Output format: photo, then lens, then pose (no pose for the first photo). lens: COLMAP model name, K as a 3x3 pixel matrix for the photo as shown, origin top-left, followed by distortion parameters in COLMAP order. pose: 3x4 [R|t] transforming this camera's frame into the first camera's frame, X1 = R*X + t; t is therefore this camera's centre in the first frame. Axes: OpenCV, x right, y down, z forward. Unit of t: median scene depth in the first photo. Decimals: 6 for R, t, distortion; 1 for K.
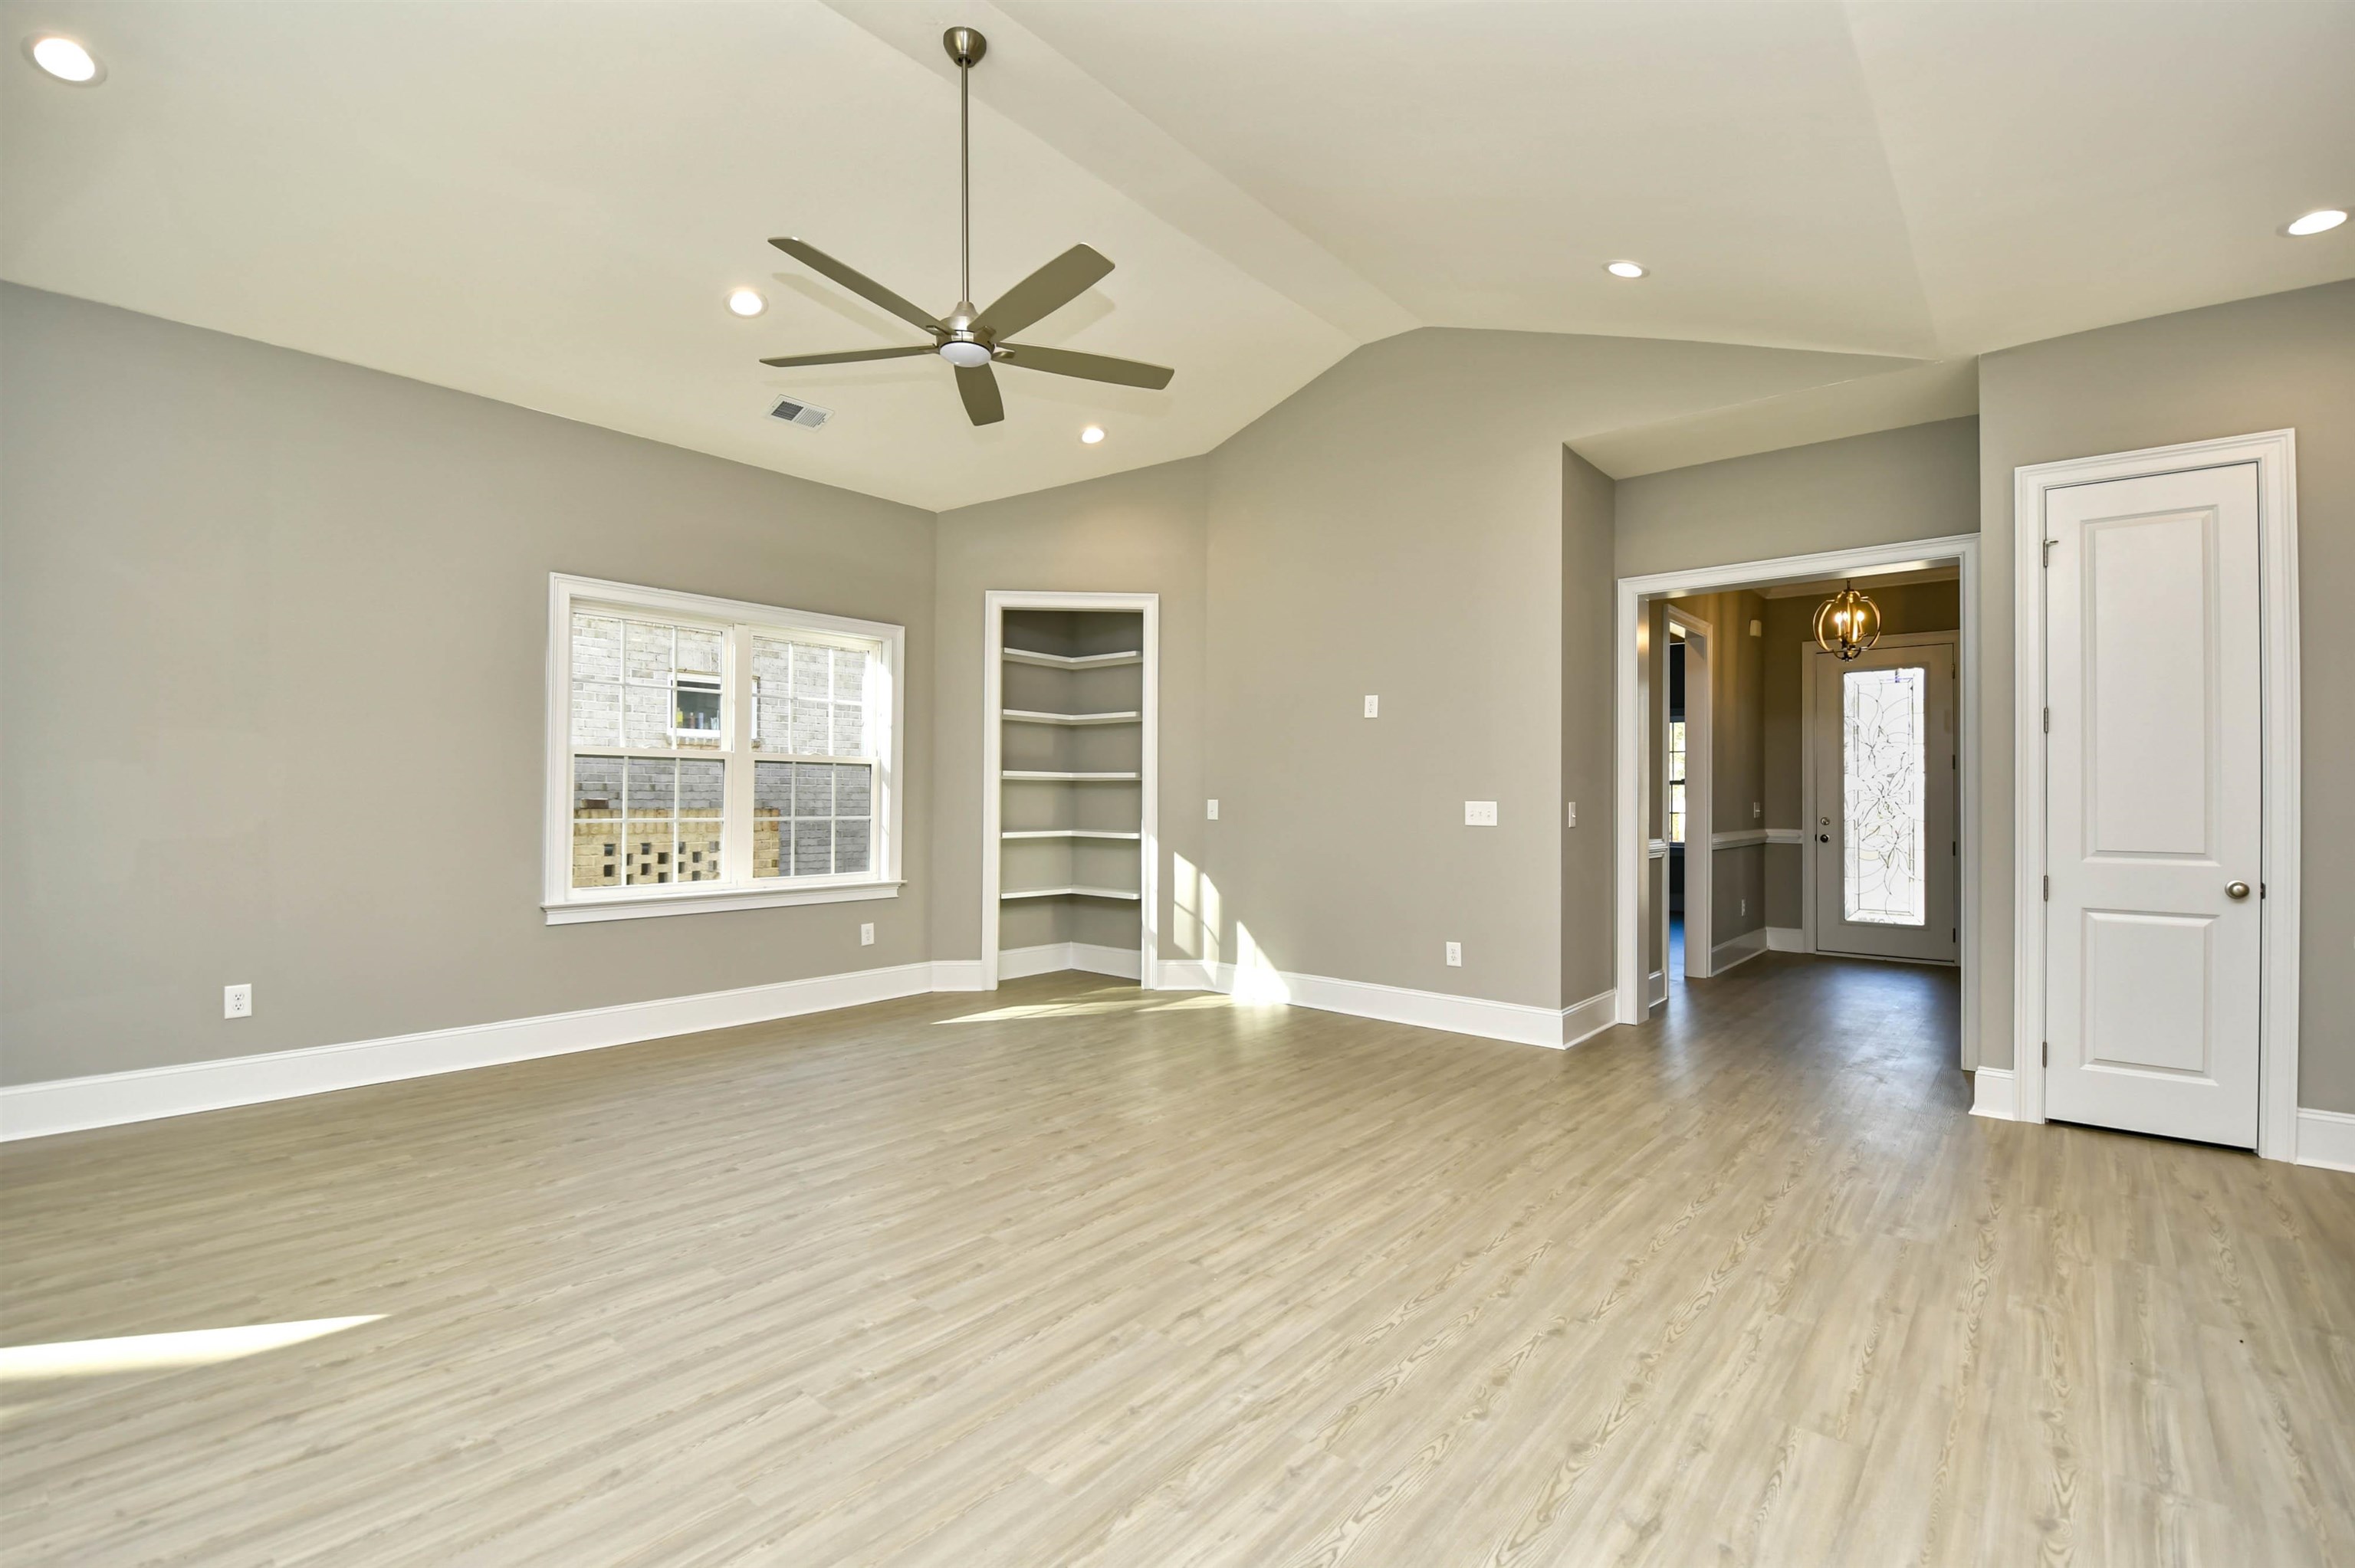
lens RADIAL K [[1042.1, 0, 1192.4], [0, 1042.1, 785.9], [0, 0, 1]] dist [0.005453, -0.015167]
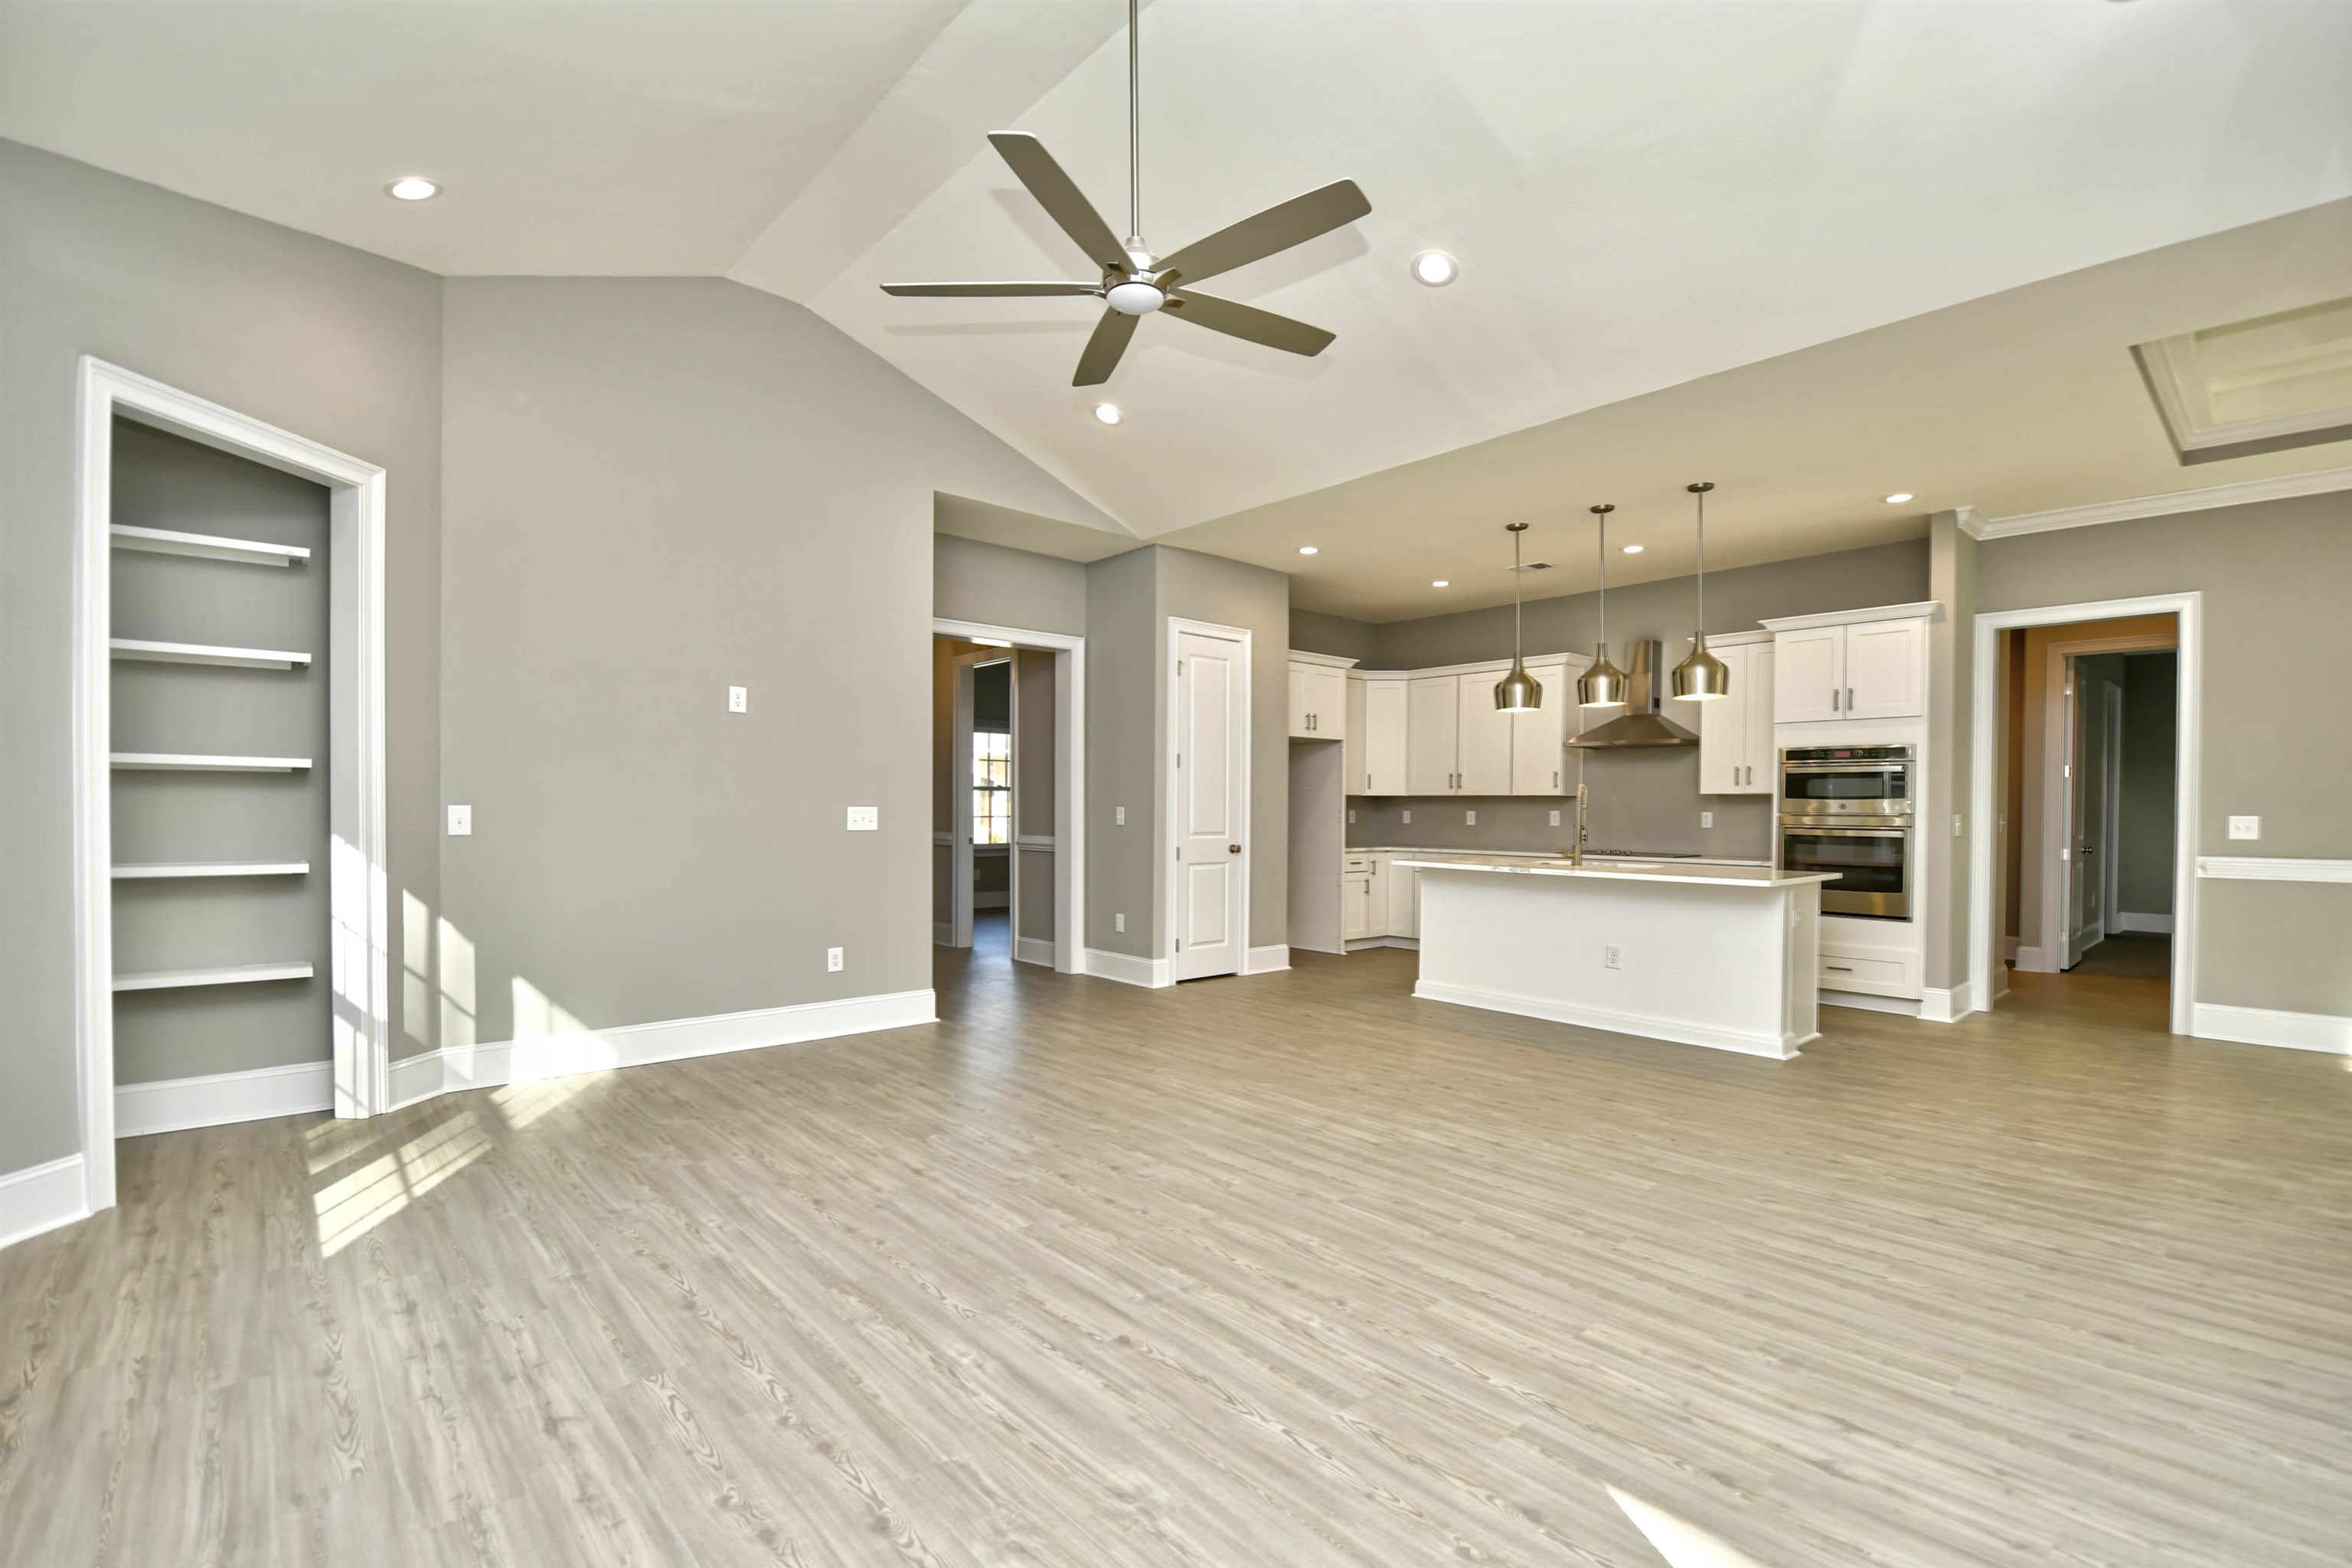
lens RADIAL K [[1040.9, 0, 1171.8], [0, 1040.9, 822.2], [0, 0, 1]] dist [0.005453, -0.015167]
pose [[0.140788, -0.021640, 0.989803, -1.012686], [-0.016779, 0.999565, 0.024240, -0.000925], [-0.989897, -0.020021, 0.140364, 0.784613]]
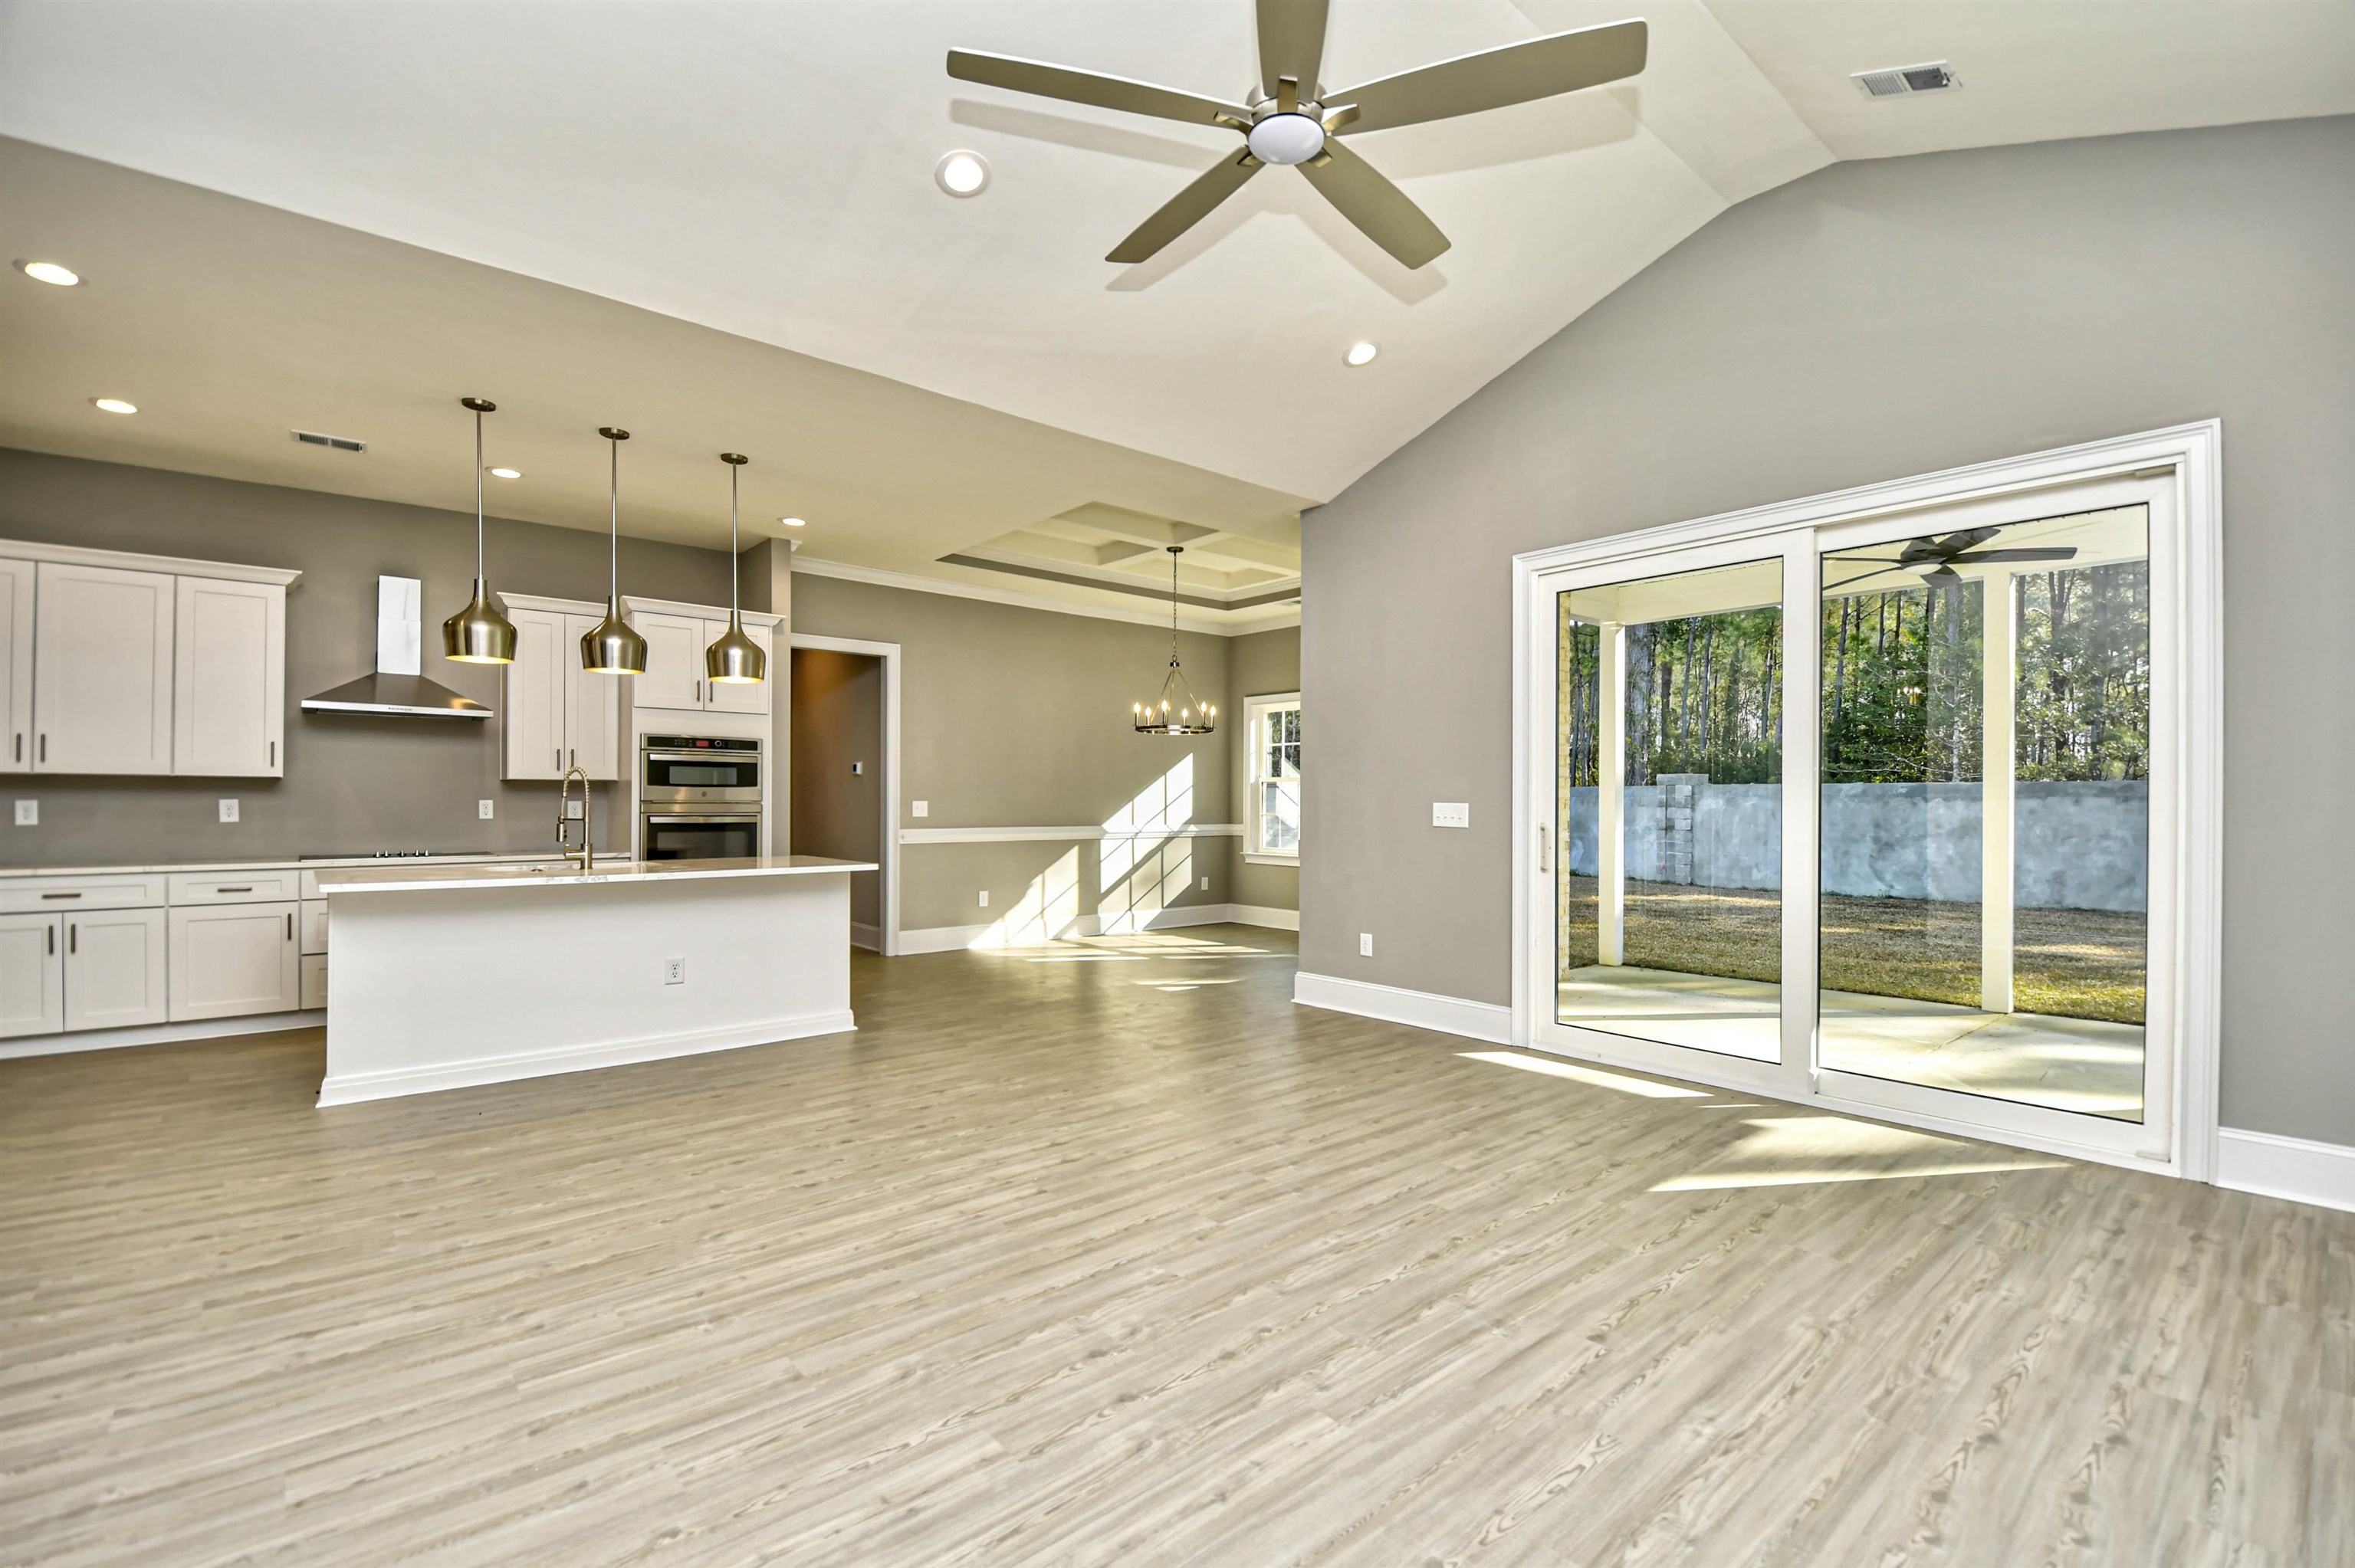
lens RADIAL K [[1042.1, 0, 1196.0], [0, 1042.1, 785.0], [0, 0, 1]] dist [0.005453, -0.015167]
pose [[-0.989329, -0.006447, 0.145558, -0.246359], [-0.009964, 0.999676, -0.023441, 0.014592], [-0.145360, -0.024641, -0.989072, 1.560482]]
